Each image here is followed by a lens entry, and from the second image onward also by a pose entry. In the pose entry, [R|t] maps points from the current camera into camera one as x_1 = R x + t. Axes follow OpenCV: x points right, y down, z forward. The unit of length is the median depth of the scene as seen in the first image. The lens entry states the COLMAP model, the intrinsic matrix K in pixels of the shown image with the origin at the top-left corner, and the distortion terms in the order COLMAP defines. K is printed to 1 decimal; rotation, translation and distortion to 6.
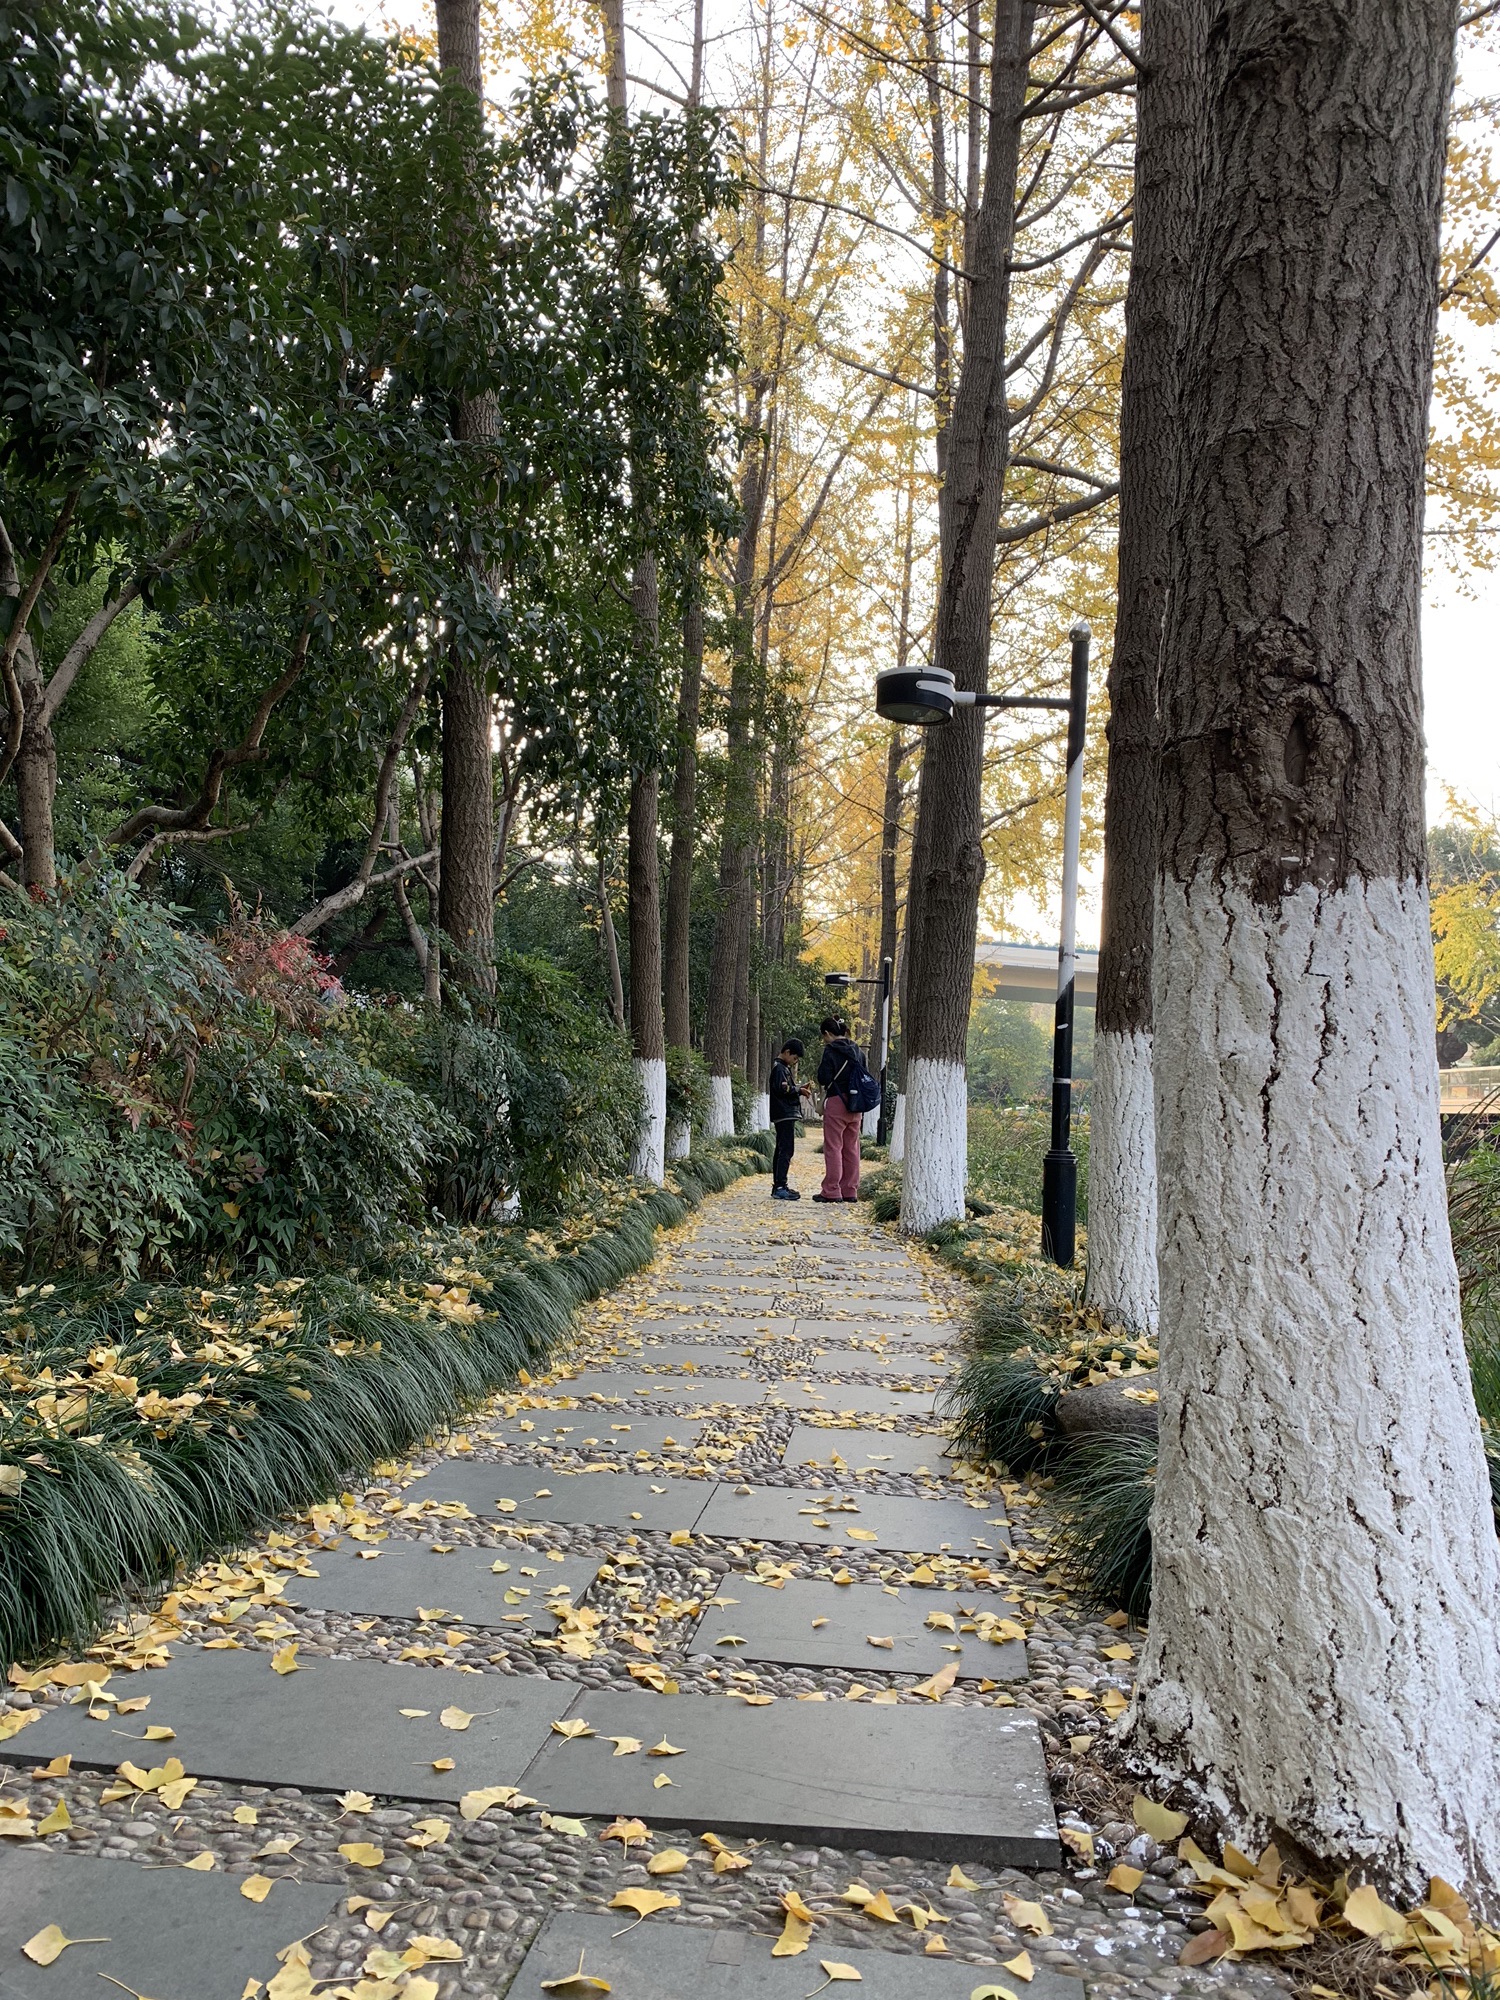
lens RADIAL K [[1527.4, 0, 749.8], [0, 1527.4, 998.6], [0, 0, 1]] dist [0.001160, -0.000570]
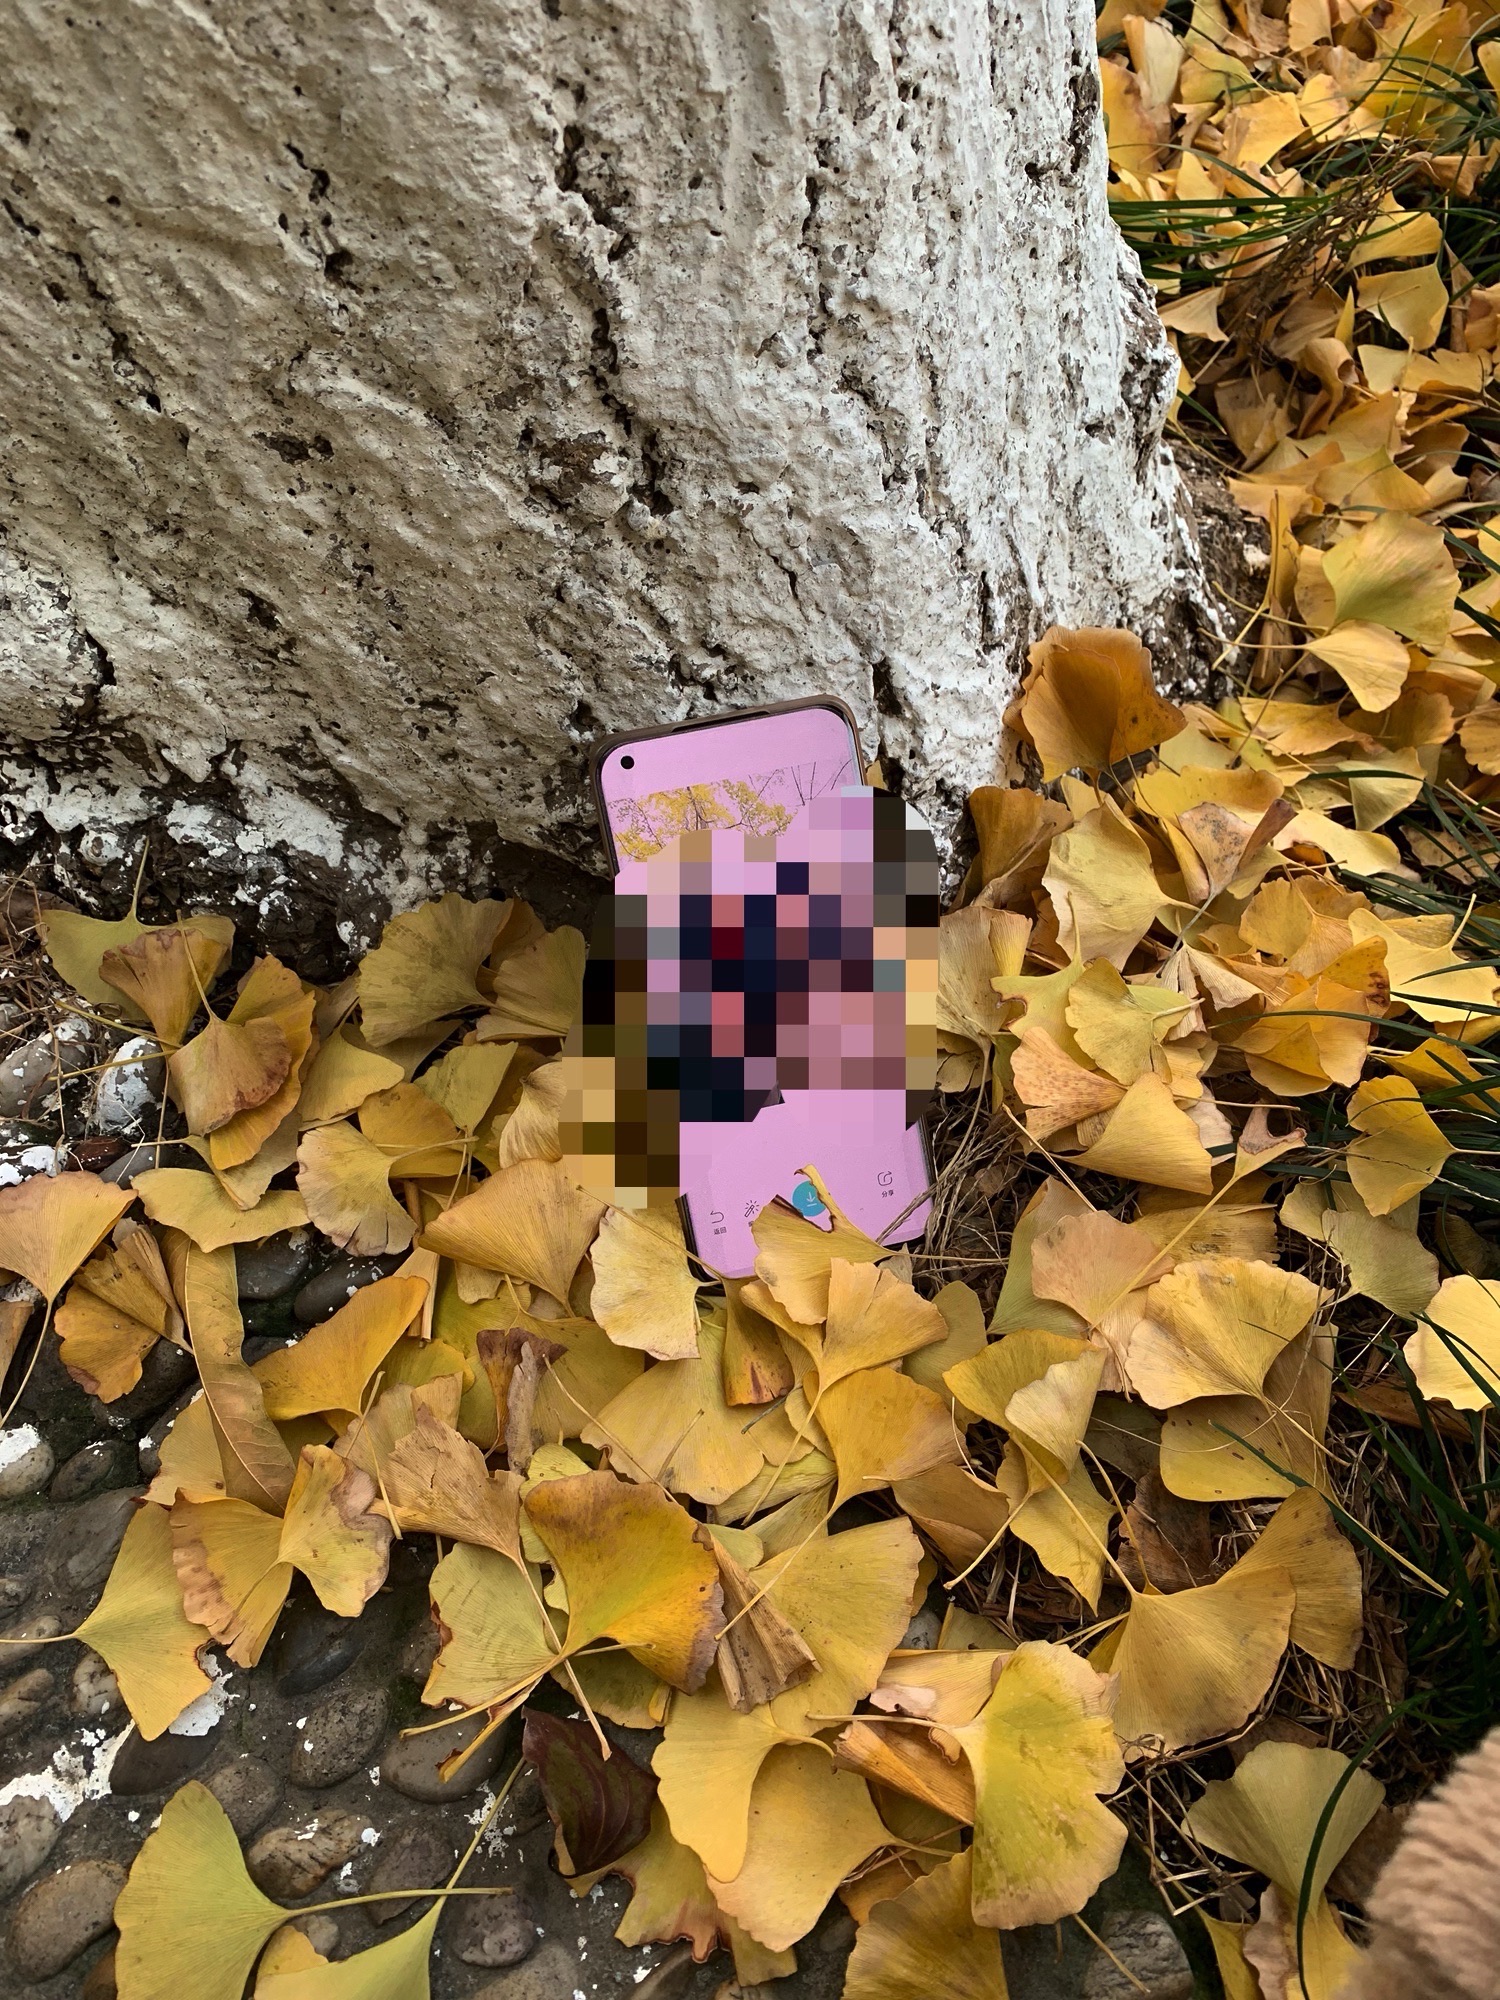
lens RADIAL K [[1527.4, 0, 747.8], [0, 1527.4, 999.2], [0, 0, 1]] dist [0.001160, -0.000570]
pose [[0.745045, -0.597258, 0.296969, 0.274430], [0.033584, 0.478247, 0.877583, 0.295570], [-0.666168, -0.643865, 0.376374, 0.840927]]
